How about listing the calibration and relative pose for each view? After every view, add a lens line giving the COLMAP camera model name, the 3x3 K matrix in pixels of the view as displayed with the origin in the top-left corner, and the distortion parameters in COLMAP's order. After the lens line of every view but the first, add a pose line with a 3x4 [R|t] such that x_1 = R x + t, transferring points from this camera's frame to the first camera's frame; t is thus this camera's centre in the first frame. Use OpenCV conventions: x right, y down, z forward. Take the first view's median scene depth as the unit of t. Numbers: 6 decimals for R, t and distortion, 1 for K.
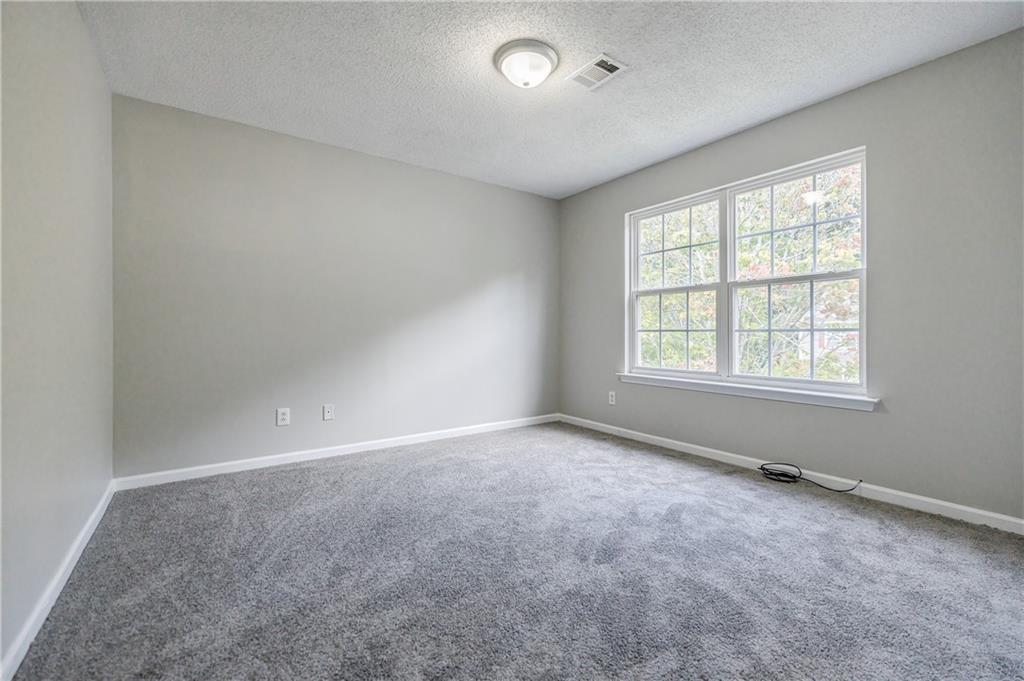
lens RADIAL K [[435.0, 0, 510.5], [0, 435.0, 330.1], [0, 0, 1]] dist [0.000890, -0.000074]
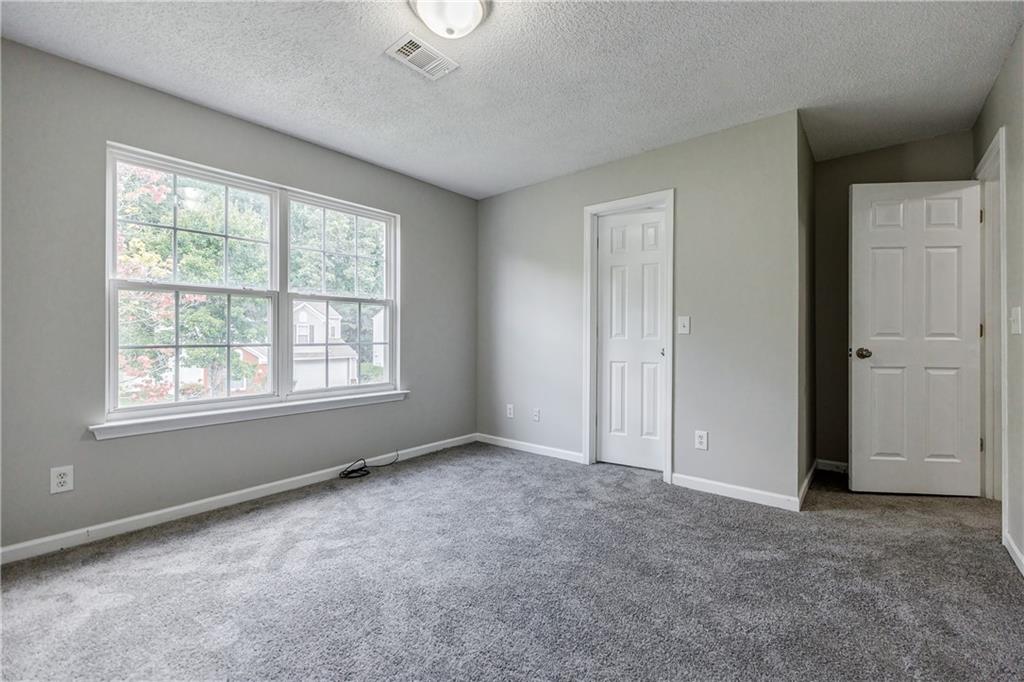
lens RADIAL K [[424.4, 0, 512.0], [0, 424.4, 341.0], [0, 0, 1]] dist [-0.000152, -0.000071]
pose [[-0.243785, 0.004654, 0.969818, -0.544129], [0.007851, 0.999965, -0.002825, -0.001740], [-0.969797, 0.006925, -0.243813, 0.856720]]
